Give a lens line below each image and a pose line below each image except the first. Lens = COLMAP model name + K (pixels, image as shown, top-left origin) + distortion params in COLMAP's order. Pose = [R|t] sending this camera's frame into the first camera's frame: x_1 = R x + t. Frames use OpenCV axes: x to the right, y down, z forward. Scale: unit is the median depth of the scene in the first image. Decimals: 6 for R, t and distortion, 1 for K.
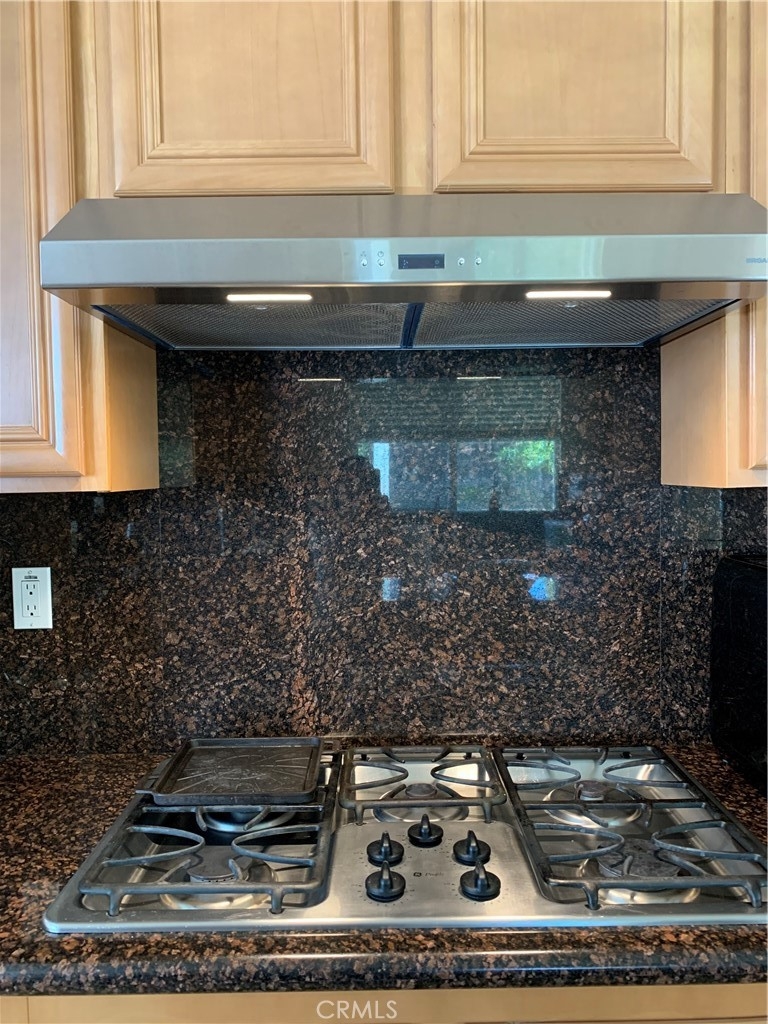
lens RADIAL K [[775.3, 0, 384.2], [0, 775.3, 510.9], [0, 0, 1]] dist [0.012846, 0.000281]
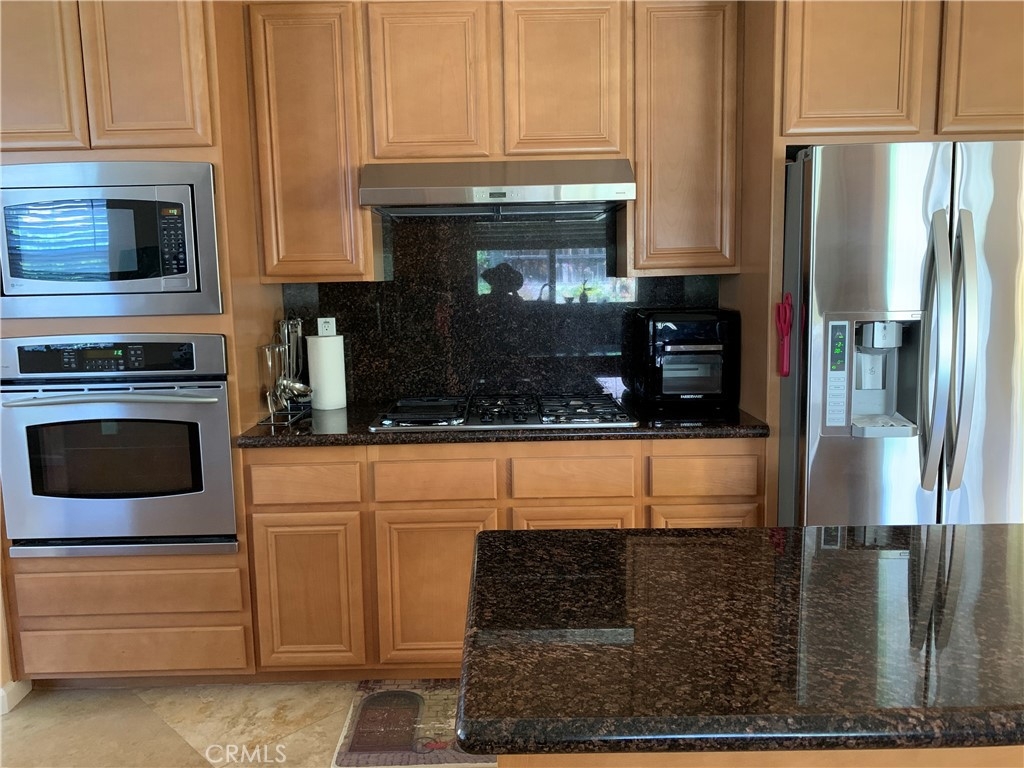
lens RADIAL K [[775.3, 0, 513.7], [0, 775.3, 384.7], [0, 0, 1]] dist [0.012846, 0.000281]
pose [[0.999918, -0.006682, 0.010963, 0.045173], [0.005619, 0.995536, 0.094216, 0.057066], [-0.011544, -0.094146, 0.995491, -1.179975]]
